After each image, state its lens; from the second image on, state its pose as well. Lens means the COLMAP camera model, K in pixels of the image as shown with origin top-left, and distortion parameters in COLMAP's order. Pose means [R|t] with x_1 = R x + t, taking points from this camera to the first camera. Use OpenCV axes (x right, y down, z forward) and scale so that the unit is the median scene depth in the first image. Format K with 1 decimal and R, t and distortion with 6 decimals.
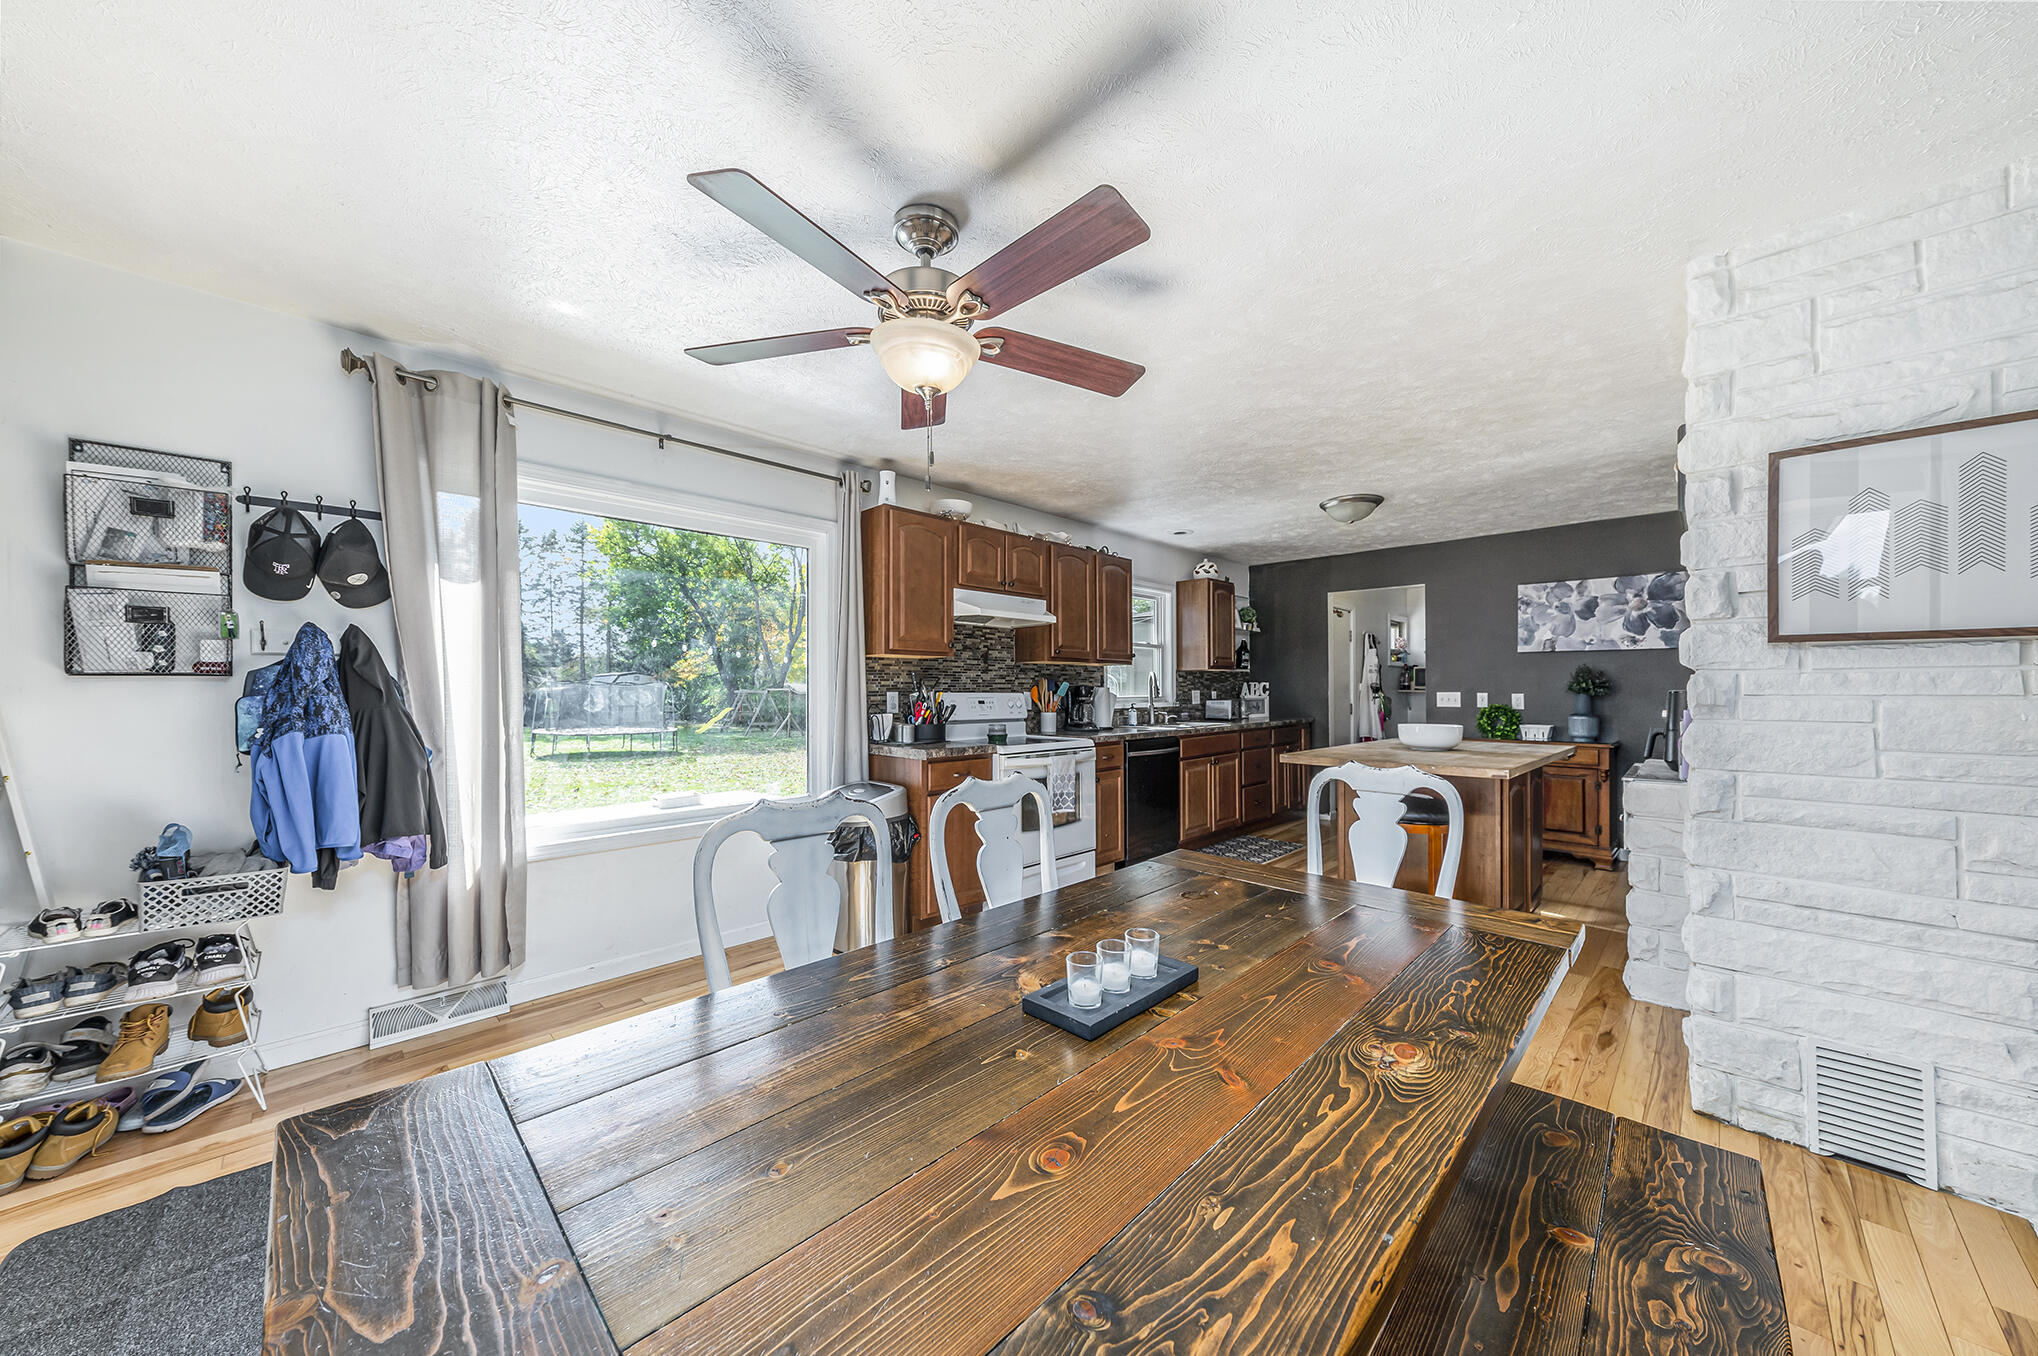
lens RADIAL K [[702.2, 0, 1021.4], [0, 702.2, 686.2], [0, 0, 1]] dist [-0.000960, -0.000107]
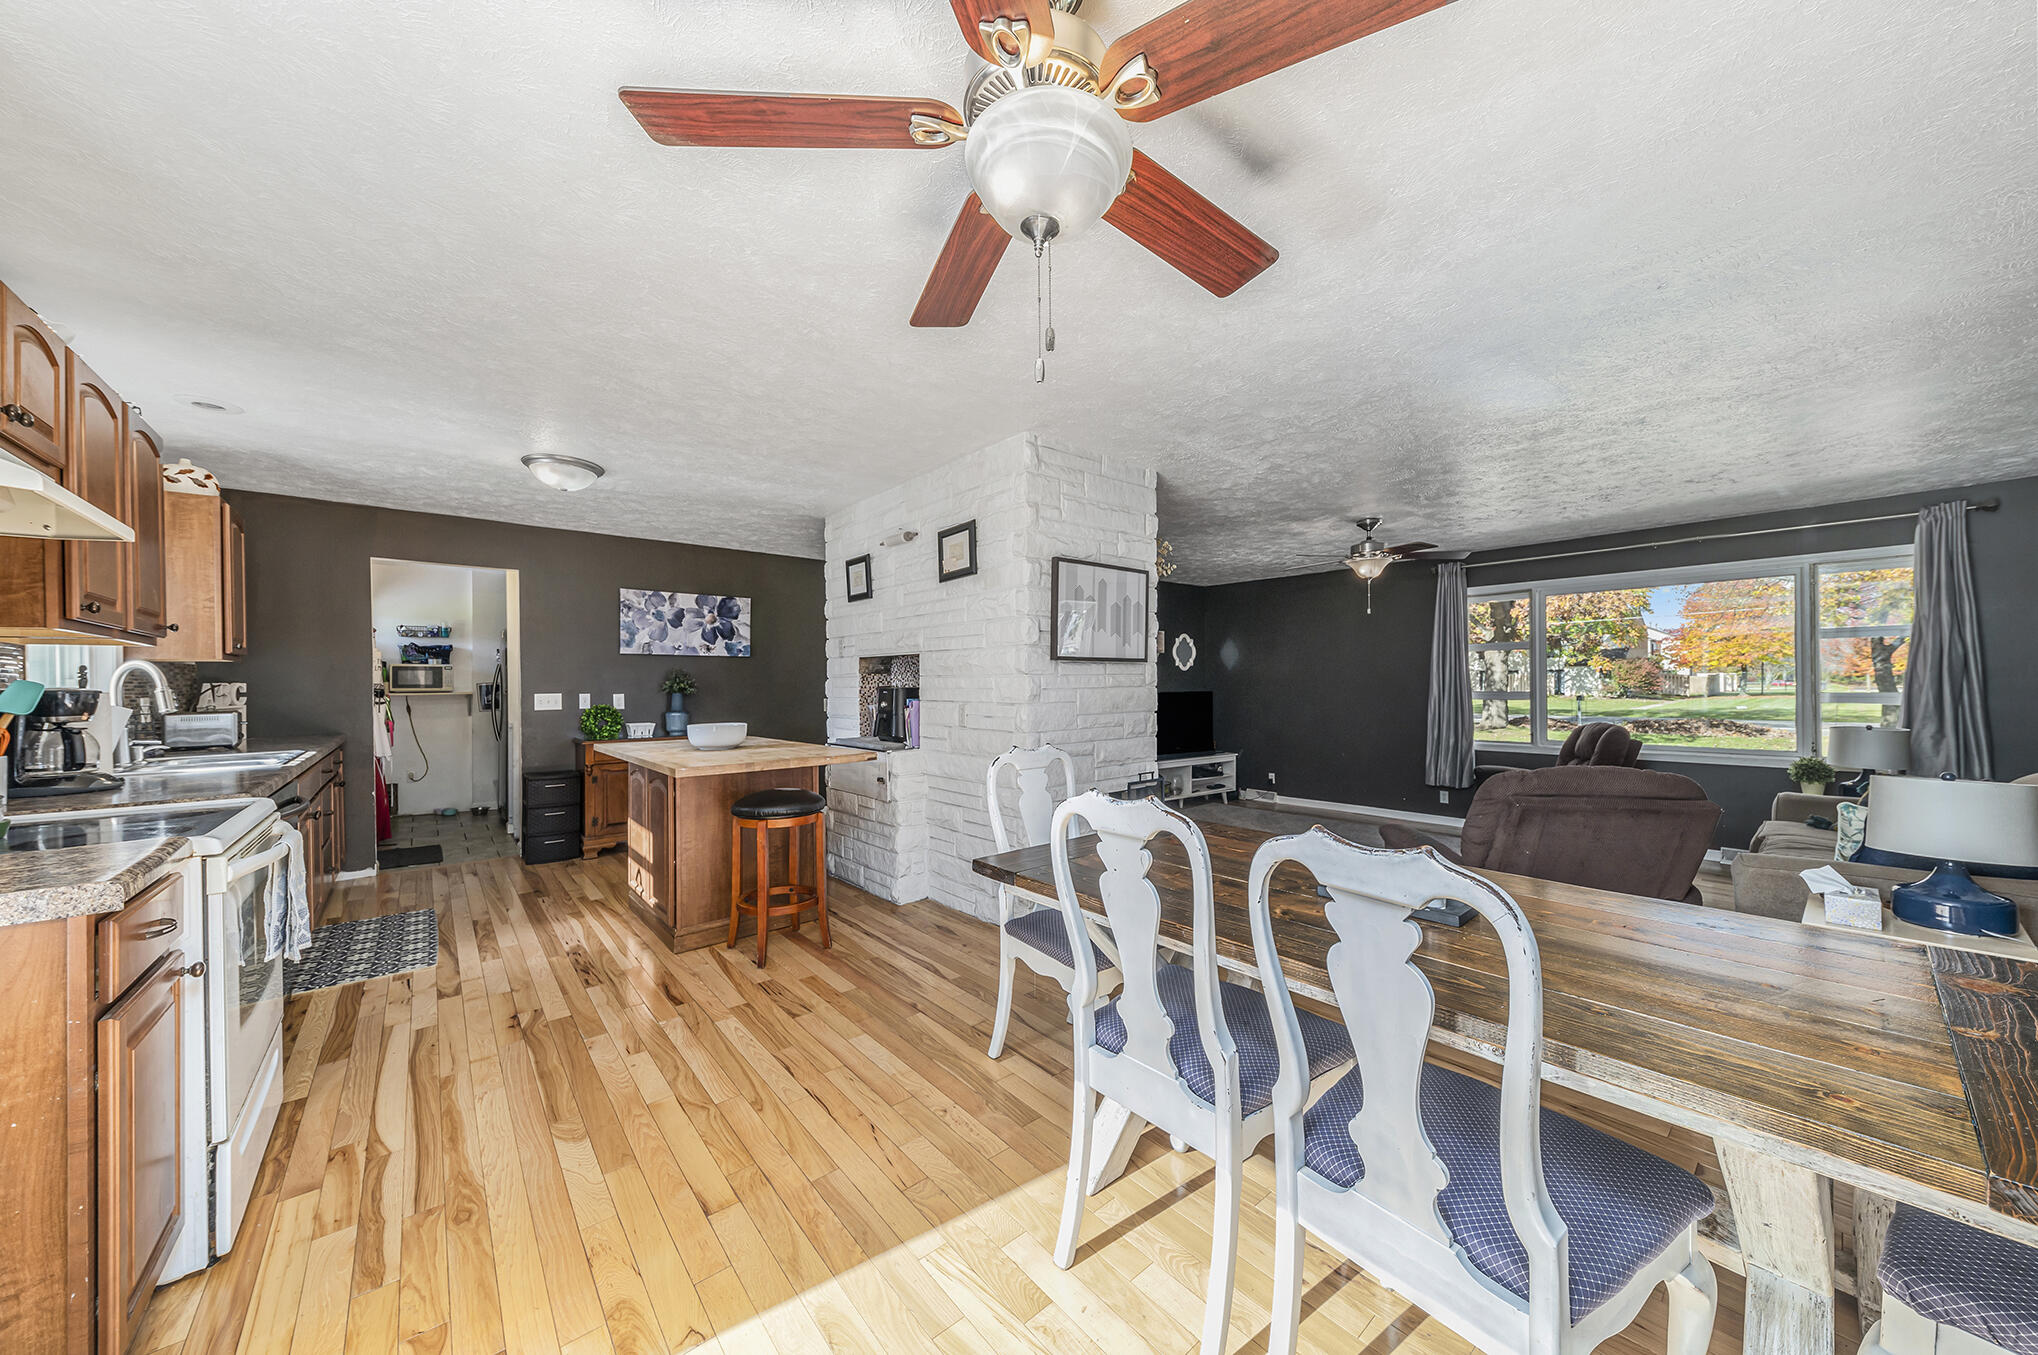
lens RADIAL K [[702.2, 0, 1023.4], [0, 702.2, 683.3], [0, 0, 1]] dist [-0.000960, -0.000107]
pose [[0.063832, 0.001270, 0.997960, -0.295585], [0.006353, 0.999978, -0.001679, 0.000333], [-0.997940, 0.006448, 0.063823, 0.370478]]
